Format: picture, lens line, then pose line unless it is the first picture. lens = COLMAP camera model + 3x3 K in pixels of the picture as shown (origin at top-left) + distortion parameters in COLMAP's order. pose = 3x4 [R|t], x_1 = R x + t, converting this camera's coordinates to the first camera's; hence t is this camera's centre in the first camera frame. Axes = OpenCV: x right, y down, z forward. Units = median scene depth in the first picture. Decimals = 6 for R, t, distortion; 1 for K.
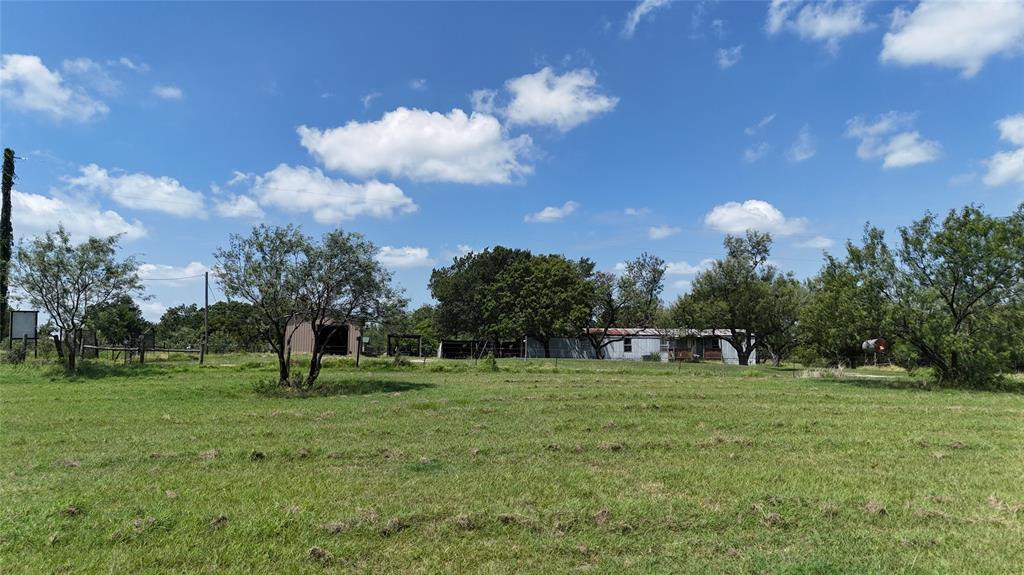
lens RADIAL K [[722.1, 0, 512.0], [0, 722.1, 287.5], [0, 0, 1]] dist [0.079580, -0.087610]
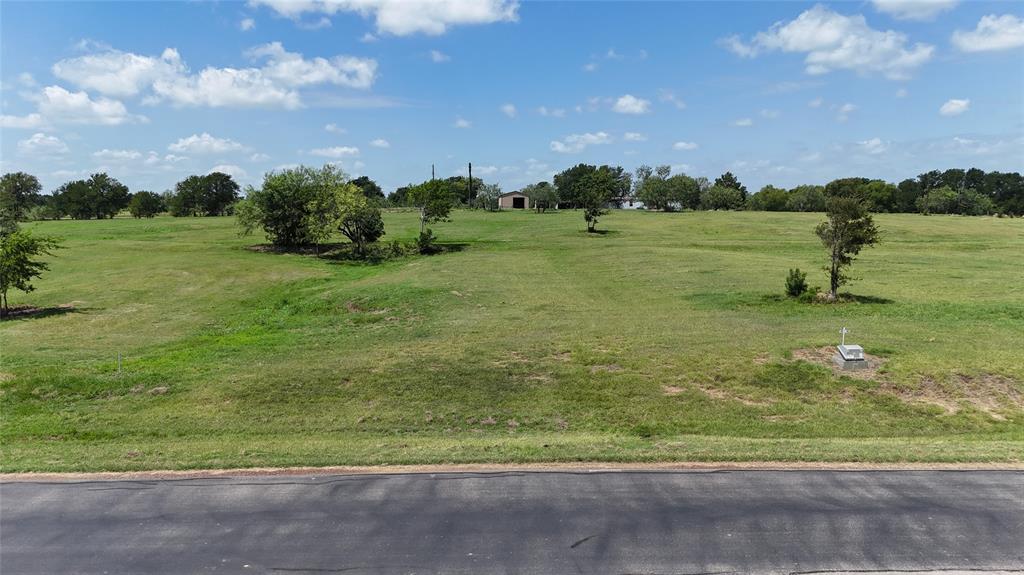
lens RADIAL K [[722.1, 0, 512.0], [0, 722.1, 287.5], [0, 0, 1]] dist [0.079580, -0.087610]
pose [[0.992229, 0.000340, -0.124427, 0.059108], [0.021303, 0.984767, 0.172572, -0.078021], [0.122590, -0.173881, 0.977106, -1.574203]]
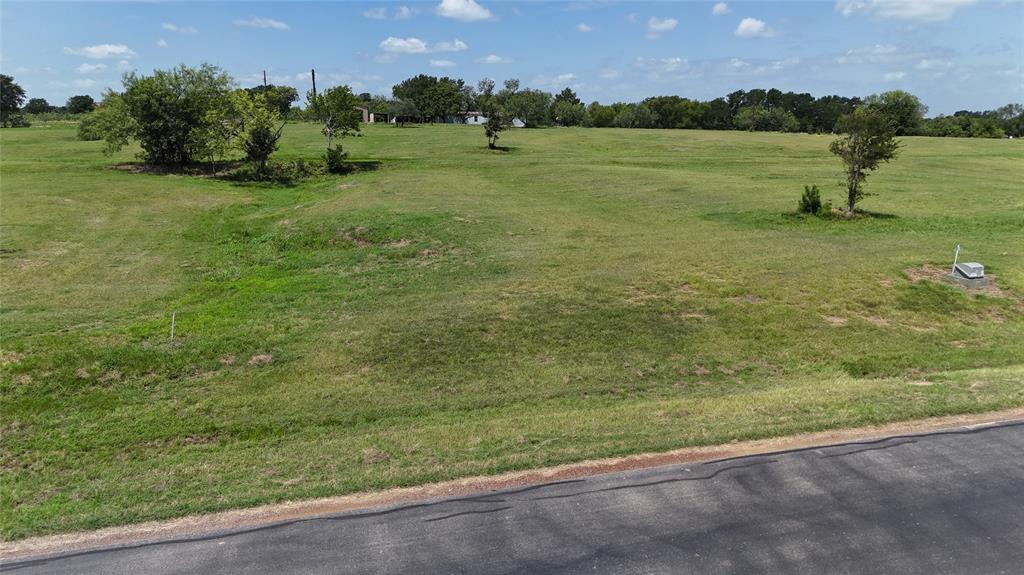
lens RADIAL K [[722.1, 0, 512.0], [0, 722.1, 287.5], [0, 0, 1]] dist [0.079580, -0.087610]
pose [[0.990157, -0.036102, 0.135228, -0.075419], [-0.004038, 0.958392, 0.285428, -0.075385], [-0.139906, -0.283164, 0.948812, -1.527385]]
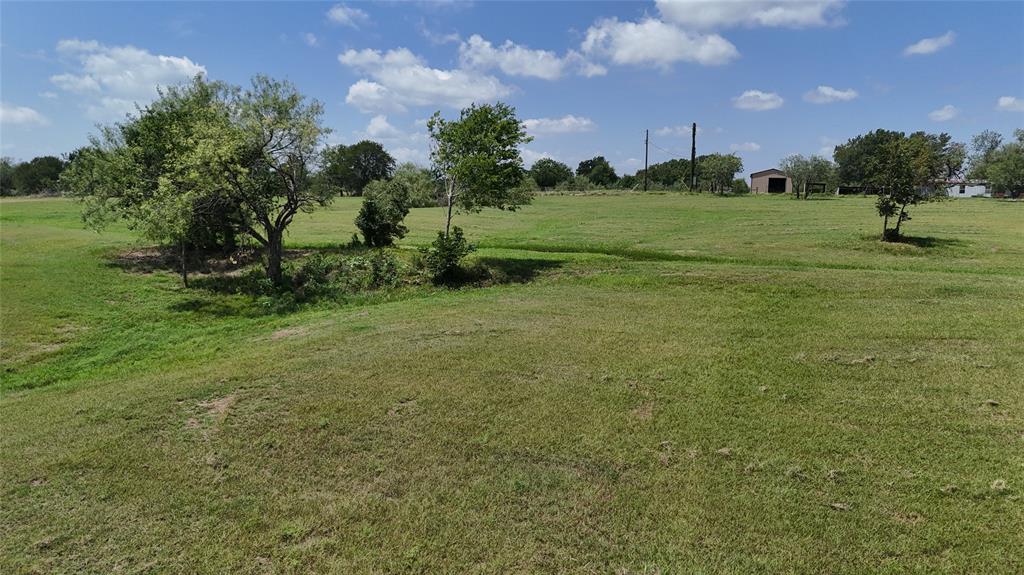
lens RADIAL K [[769.3, 0, 510.2], [0, 769.3, 271.0], [0, 0, 1]] dist [0.095144, -0.105403]
pose [[0.892278, 0.049523, -0.448763, 0.049992], [0.022743, 0.987774, 0.154225, -0.035270], [0.450914, -0.147818, 0.880242, -1.055333]]
